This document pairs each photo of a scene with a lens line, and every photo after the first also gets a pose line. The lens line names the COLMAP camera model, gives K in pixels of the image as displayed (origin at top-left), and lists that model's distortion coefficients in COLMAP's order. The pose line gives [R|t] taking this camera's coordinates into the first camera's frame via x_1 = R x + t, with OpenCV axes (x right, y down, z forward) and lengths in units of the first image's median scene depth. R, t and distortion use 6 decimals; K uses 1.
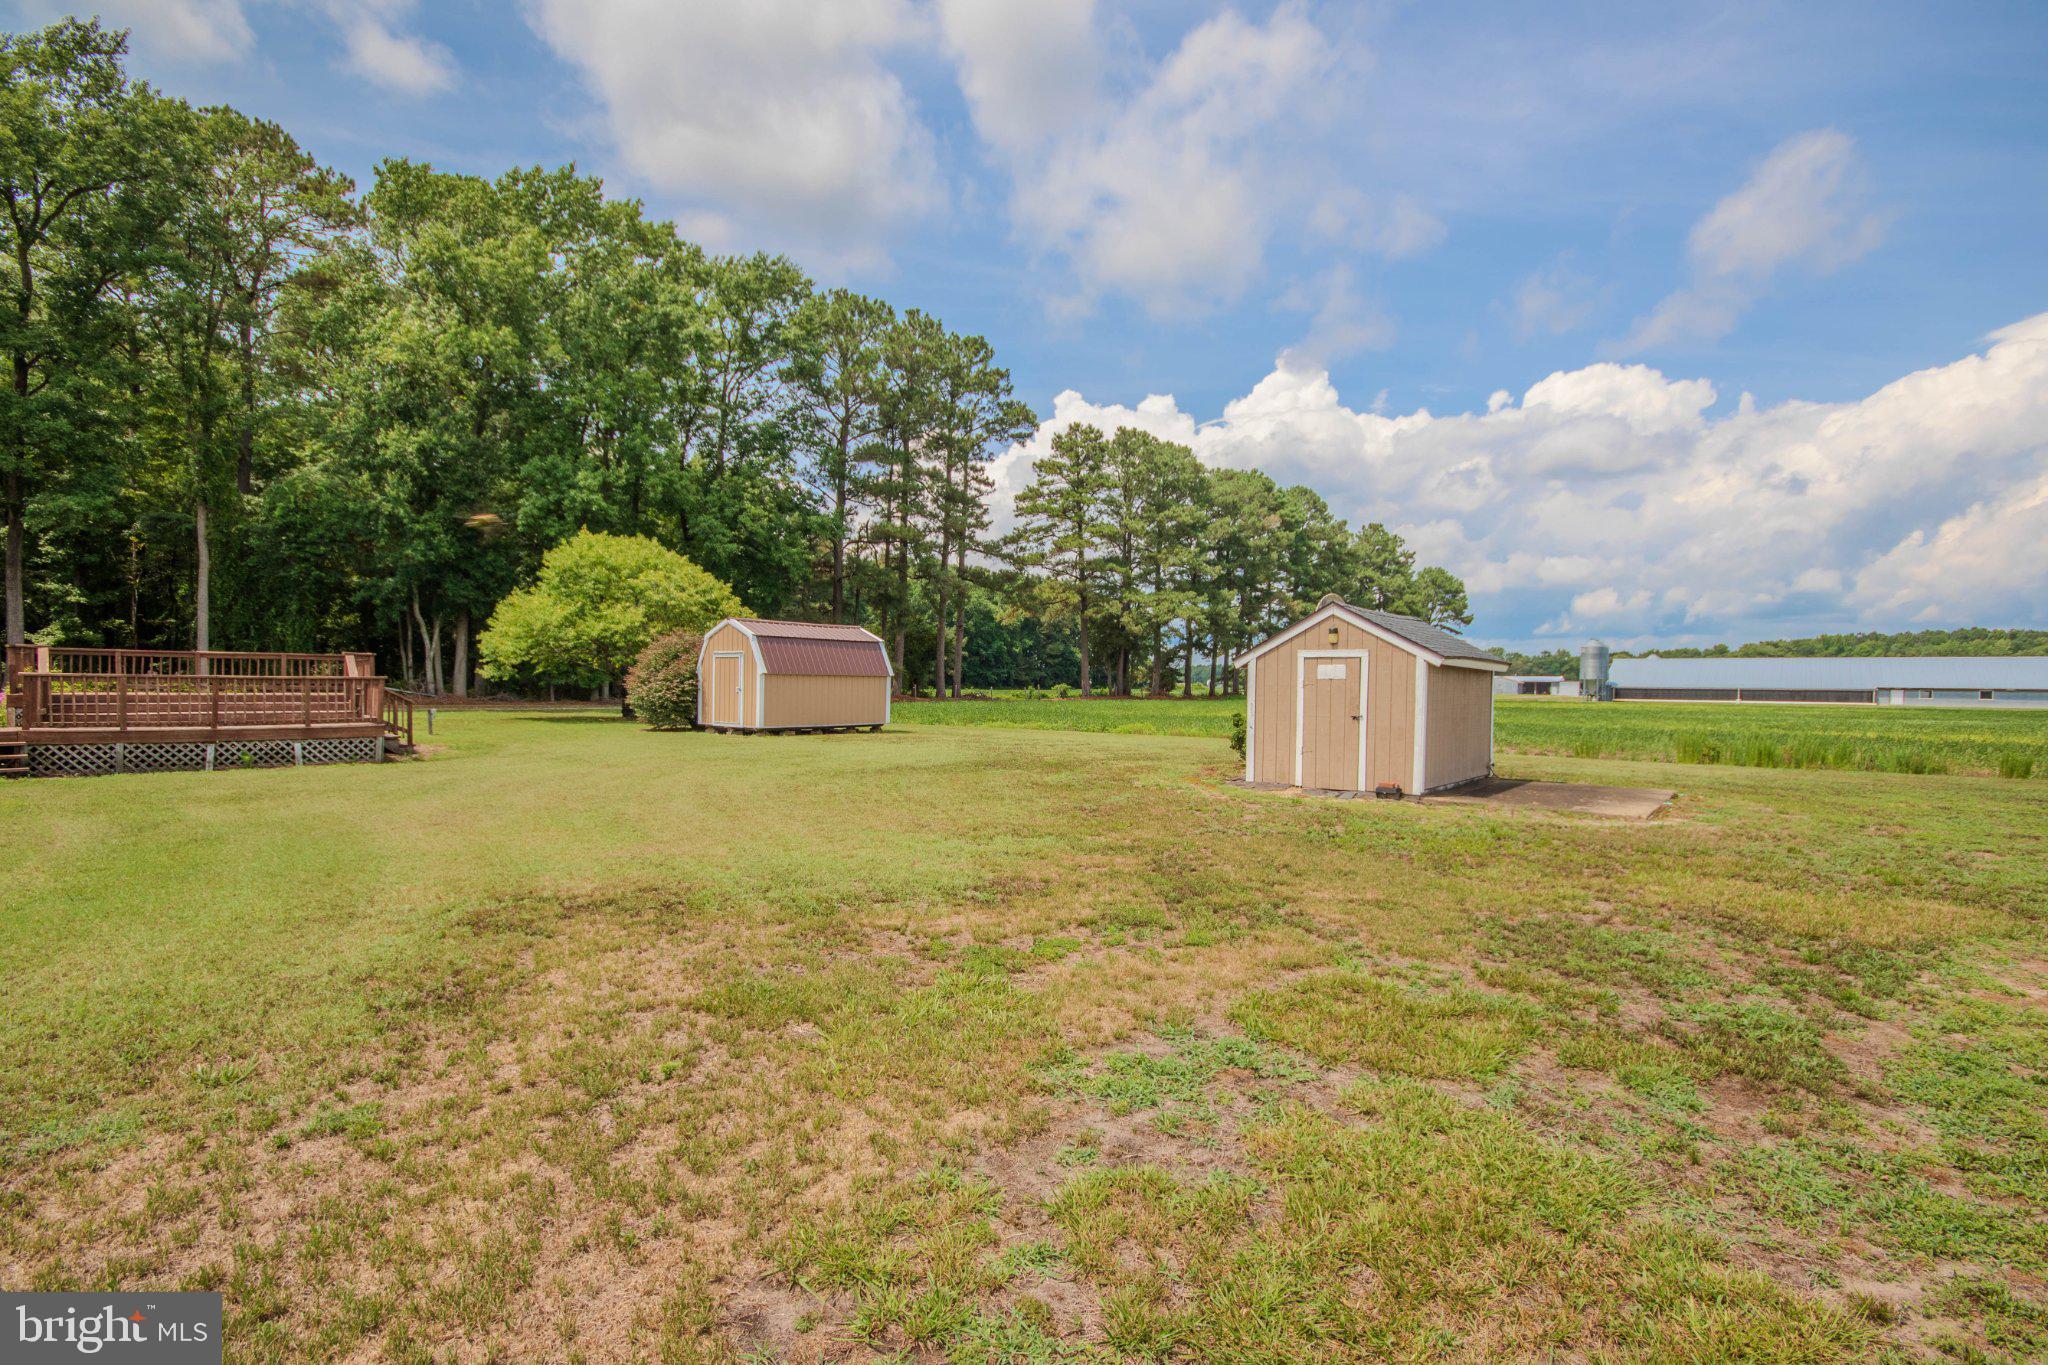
lens RADIAL K [[971.4, 0, 1024.4], [0, 971.4, 708.4], [0, 0, 1]] dist [0.023542, -0.023992]
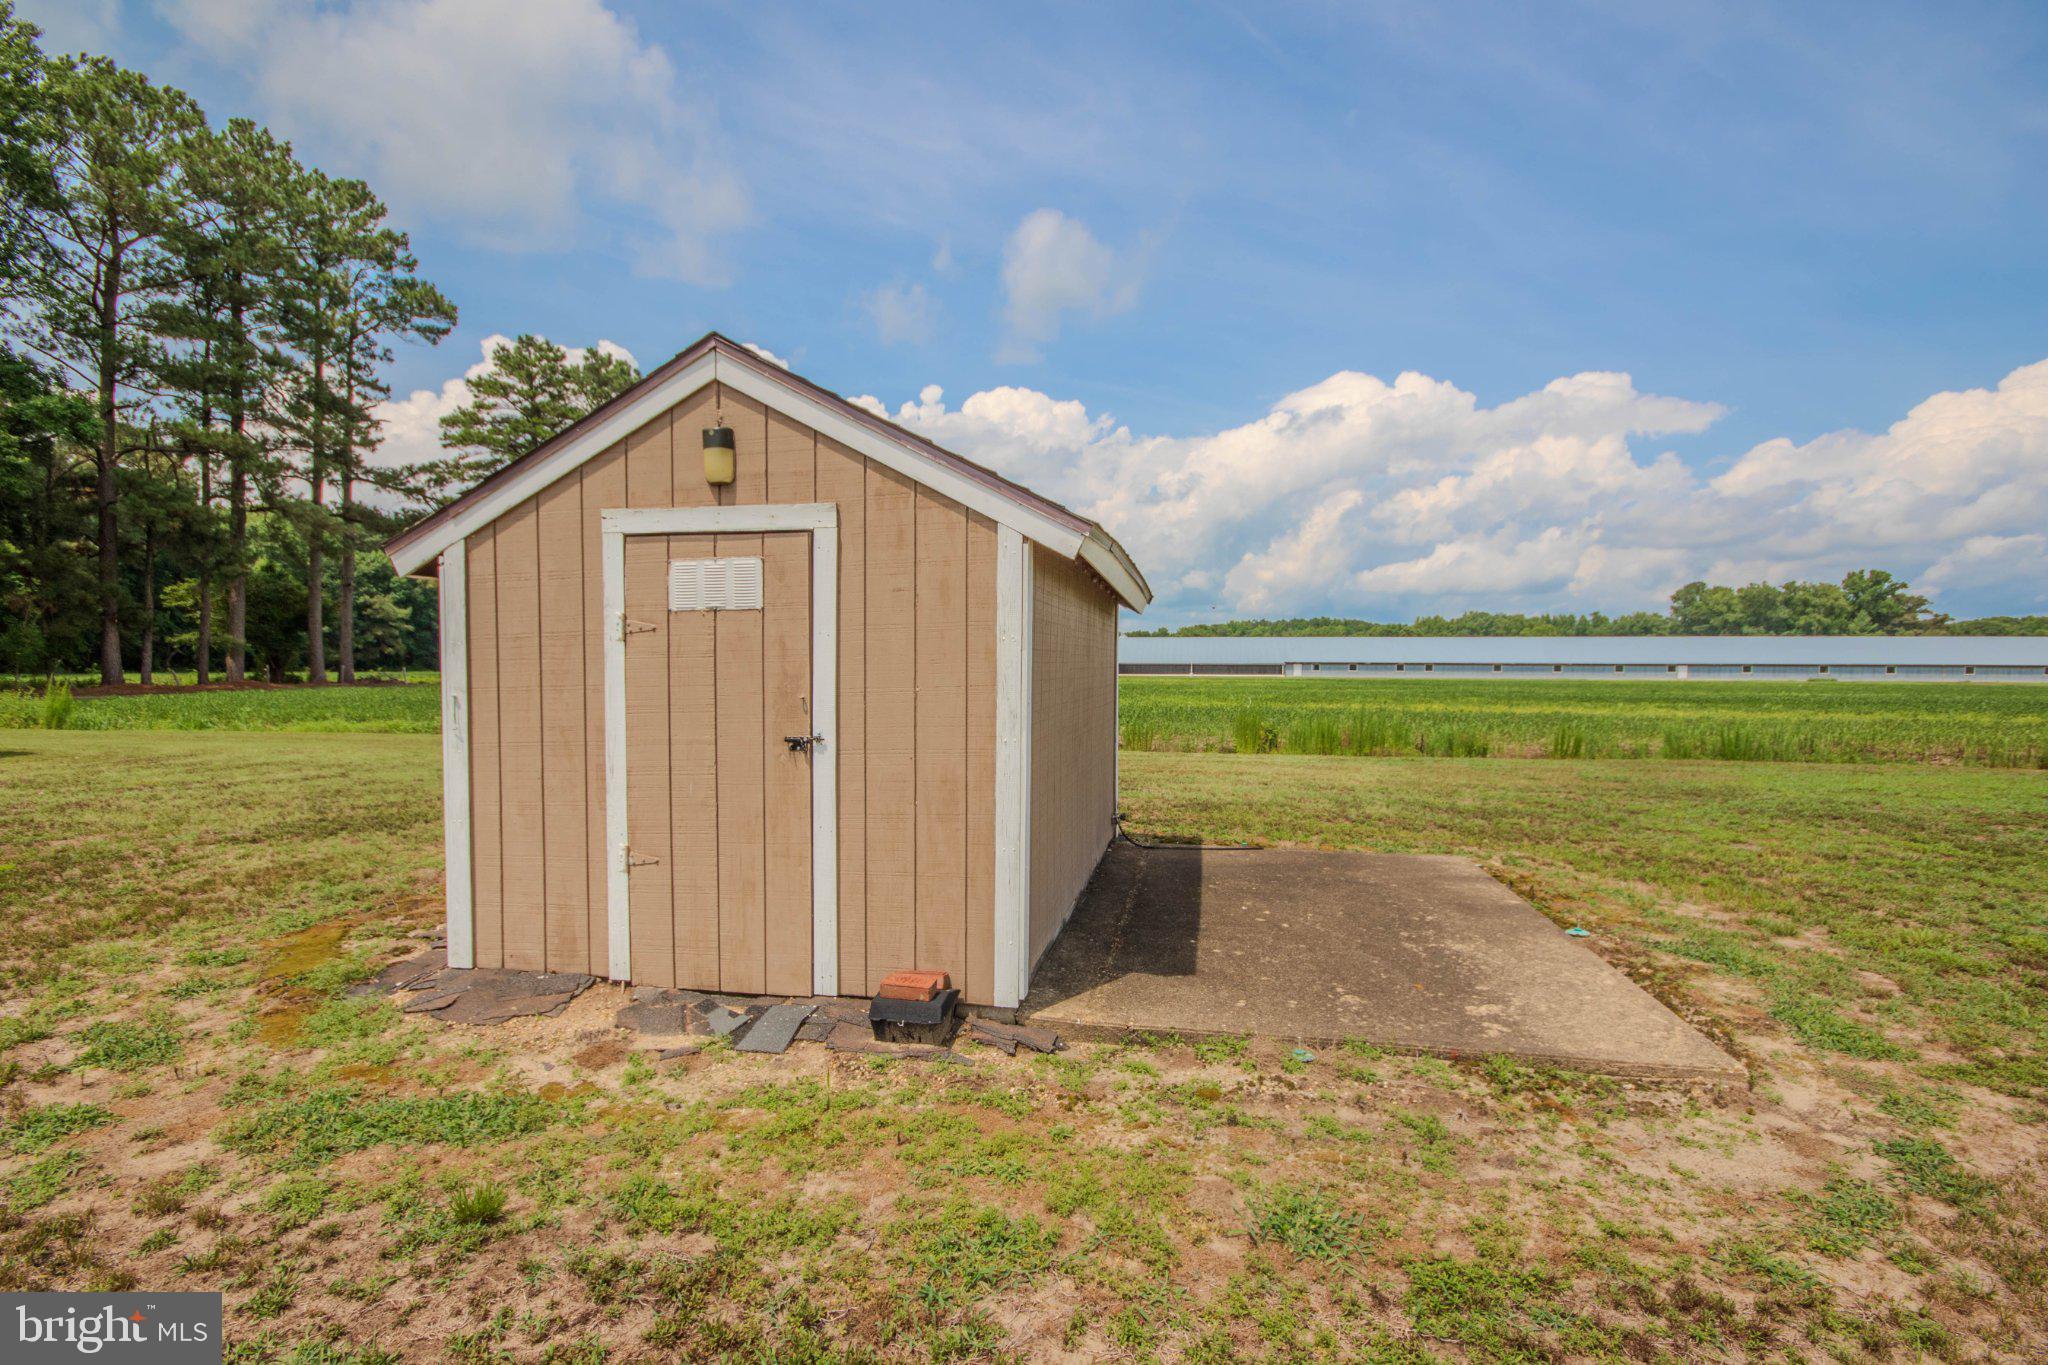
lens RADIAL K [[923.1, 0, 1024.0], [0, 923.1, 682.5], [0, 0, 1]] dist [0.001527, -0.018756]
pose [[0.883273, -0.016673, 0.468562, 0.063600], [0.019036, 0.999819, -0.000308, -0.001655], [-0.468472, 0.009192, 0.883431, 0.170858]]
